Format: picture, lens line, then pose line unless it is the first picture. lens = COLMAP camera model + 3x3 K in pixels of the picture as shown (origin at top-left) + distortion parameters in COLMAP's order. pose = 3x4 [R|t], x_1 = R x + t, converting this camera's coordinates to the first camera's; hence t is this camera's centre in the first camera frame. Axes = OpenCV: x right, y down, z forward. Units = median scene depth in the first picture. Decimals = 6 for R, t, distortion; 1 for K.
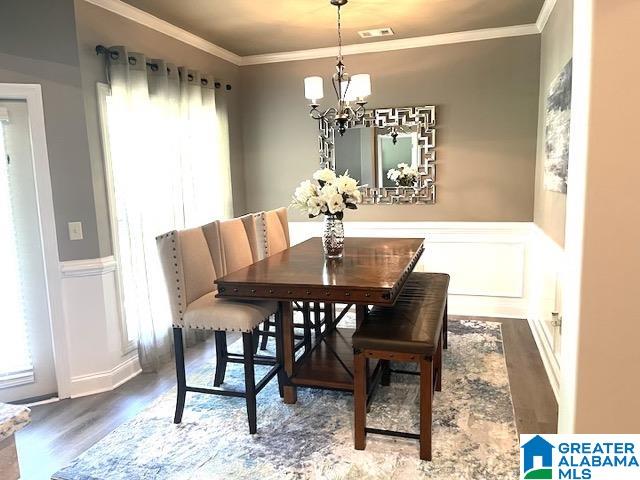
lens RADIAL K [[484.4, 0, 320.4], [0, 484.4, 241.3], [0, 0, 1]] dist [0.032216, -0.022394]
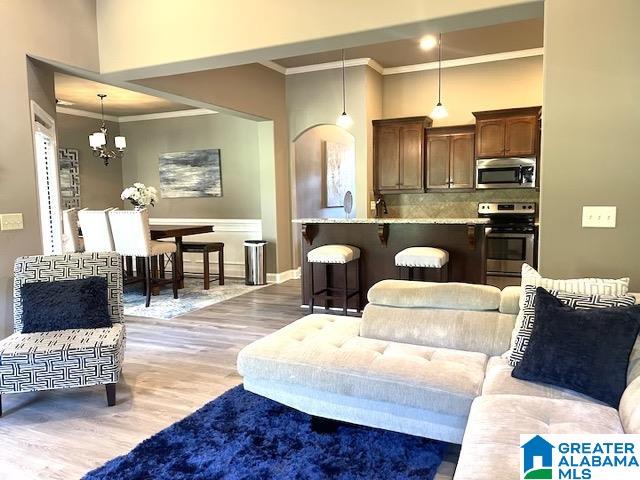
lens RADIAL K [[484.4, 0, 320.7], [0, 484.4, 239.9], [0, 0, 1]] dist [0.032216, -0.022394]
pose [[0.124450, -0.065004, 0.990094, -1.323597], [0.147598, 0.987963, 0.046312, 0.068908], [-0.981186, 0.140373, 0.132547, 0.008871]]
